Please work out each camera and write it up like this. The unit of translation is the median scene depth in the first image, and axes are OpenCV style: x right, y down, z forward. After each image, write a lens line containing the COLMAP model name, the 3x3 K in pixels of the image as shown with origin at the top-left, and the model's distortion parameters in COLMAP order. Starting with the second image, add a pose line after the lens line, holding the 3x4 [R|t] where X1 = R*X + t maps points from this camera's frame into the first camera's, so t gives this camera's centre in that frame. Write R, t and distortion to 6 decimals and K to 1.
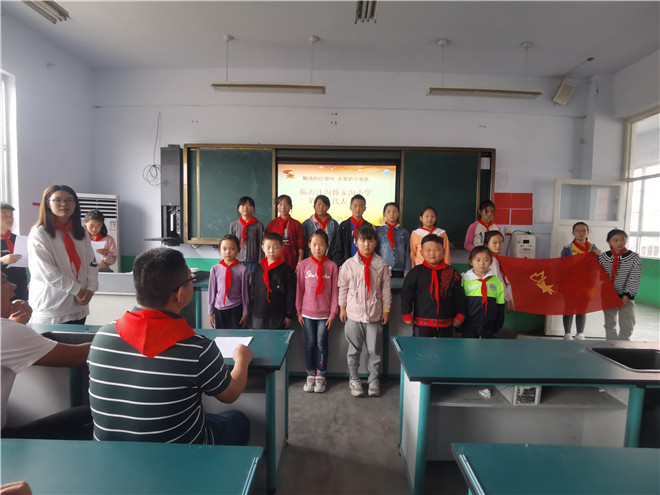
lens RADIAL K [[348.0, 0, 330.0], [0, 348.0, 247.5], [0, 0, 1]] dist [-0.004108, -0.000986]
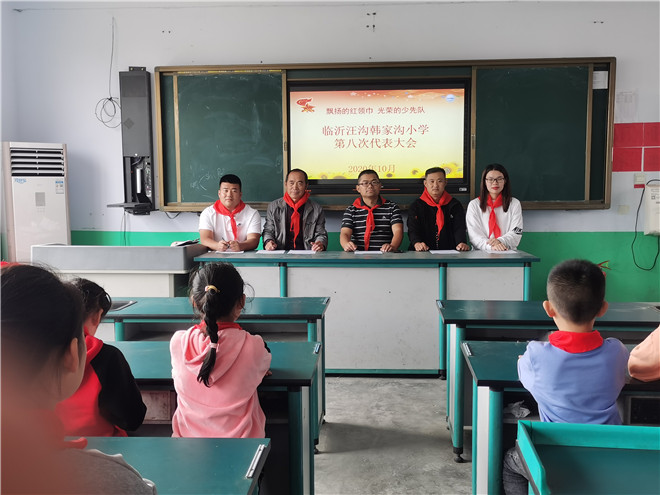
lens RADIAL K [[679.6, 0, 330.0], [0, 679.6, 247.5], [0, 0, 1]] dist [0.025991, 0.036950]
pose [[0.998074, -0.018475, -0.059223, 0.002498], [0.020374, 0.999292, 0.031617, 0.025764], [0.058597, -0.032763, 0.997744, -0.342333]]
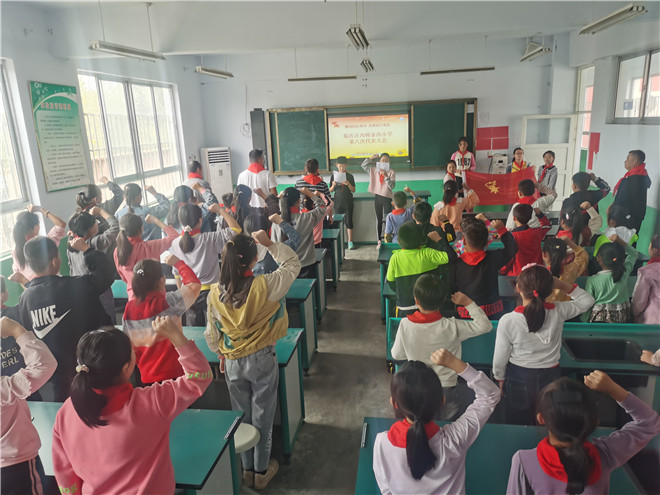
lens RADIAL K [[510.3, 0, 330.0], [0, 510.3, 247.5], [0, 0, 1]] dist [0.036212, -0.029338]
pose [[0.989532, -0.032045, -0.140711, 0.149437], [0.055246, 0.984876, 0.164217, -0.054548], [0.133321, -0.170271, 0.976337, -1.236575]]
